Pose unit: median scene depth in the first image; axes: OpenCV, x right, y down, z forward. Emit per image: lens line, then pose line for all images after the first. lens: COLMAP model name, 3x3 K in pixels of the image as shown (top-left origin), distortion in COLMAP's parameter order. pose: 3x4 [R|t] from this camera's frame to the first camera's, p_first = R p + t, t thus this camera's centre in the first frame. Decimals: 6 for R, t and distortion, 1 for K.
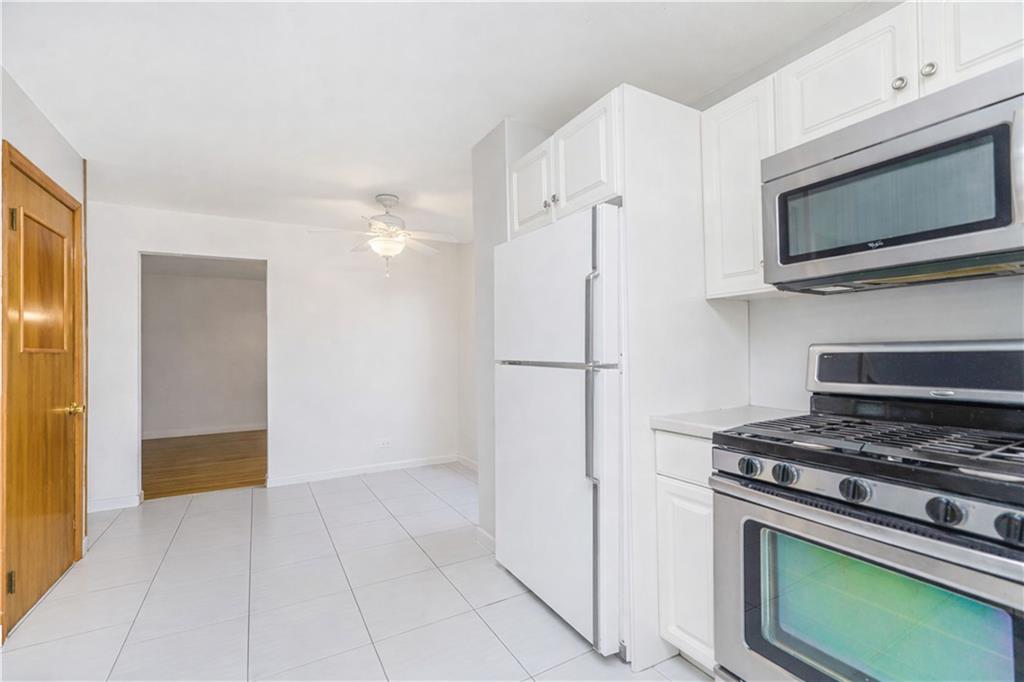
lens RADIAL K [[447.4, 0, 512.0], [0, 447.4, 341.0], [0, 0, 1]] dist [0.001376, 0.000099]
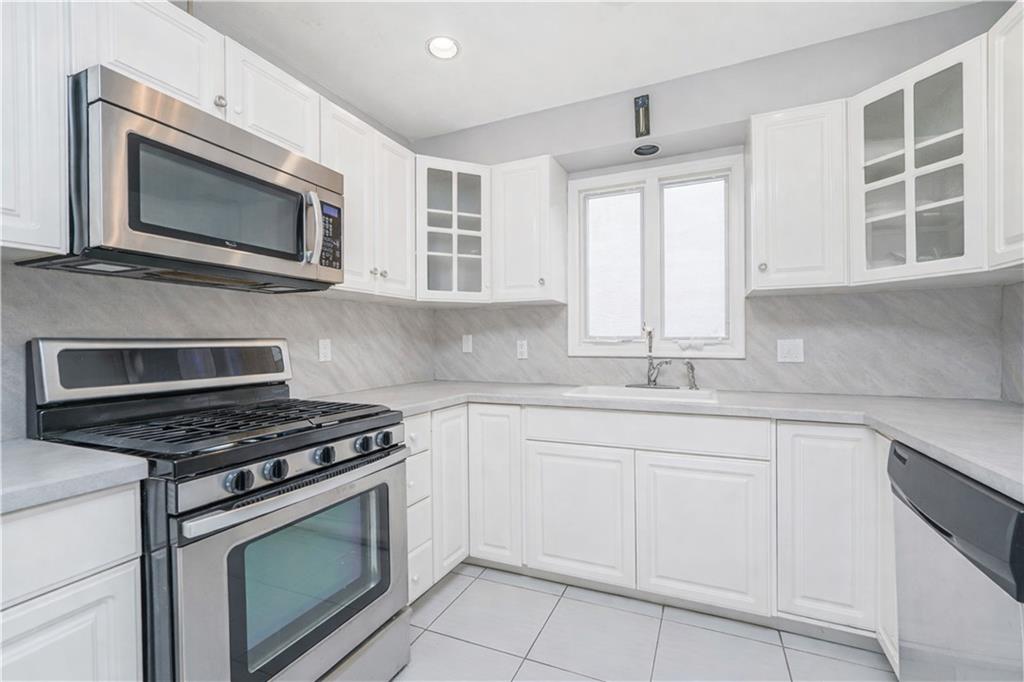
lens RADIAL K [[447.4, 0, 512.0], [0, 447.4, 341.0], [0, 0, 1]] dist [0.001376, 0.000099]
pose [[-0.582470, 0.020992, 0.812581, -0.442484], [-0.001672, 0.999633, -0.027022, 0.042569], [-0.812850, -0.017098, -0.582222, 1.075777]]
